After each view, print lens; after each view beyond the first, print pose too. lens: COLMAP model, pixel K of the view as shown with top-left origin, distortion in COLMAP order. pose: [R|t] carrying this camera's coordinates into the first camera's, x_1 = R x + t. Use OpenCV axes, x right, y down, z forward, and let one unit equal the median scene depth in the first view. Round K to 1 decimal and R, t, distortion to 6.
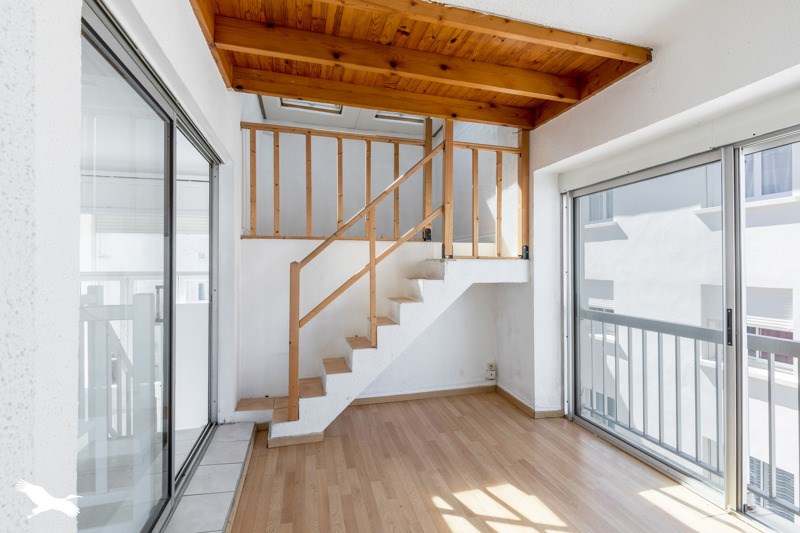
lens RADIAL K [[352.7, 0, 400.0], [0, 352.7, 266.5], [0, 0, 1]] dist [0.000007, 0.000023]
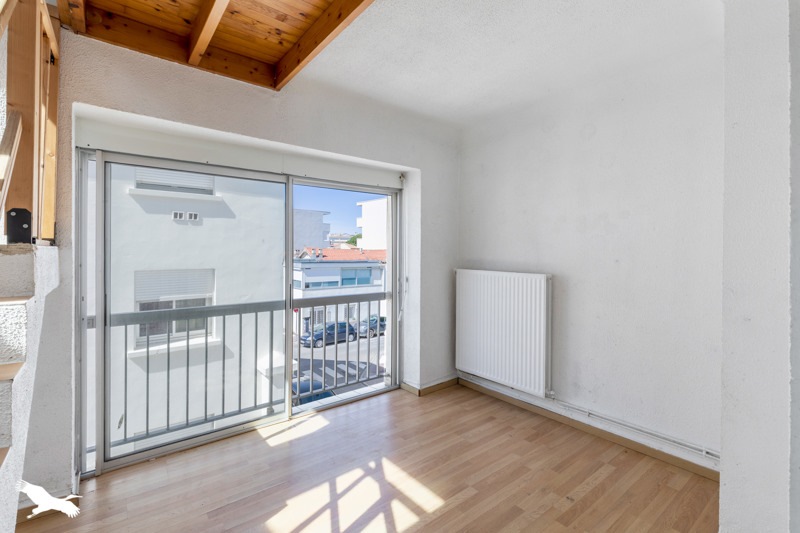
lens RADIAL K [[367.7, 0, 401.5], [0, 367.7, 251.2], [0, 0, 1]] dist [0.000457, 0.000016]
pose [[-0.397547, -0.020134, 0.917361, -0.566282], [-0.020683, 0.999702, 0.012978, -0.045307], [-0.917349, -0.013815, -0.397845, 0.979966]]
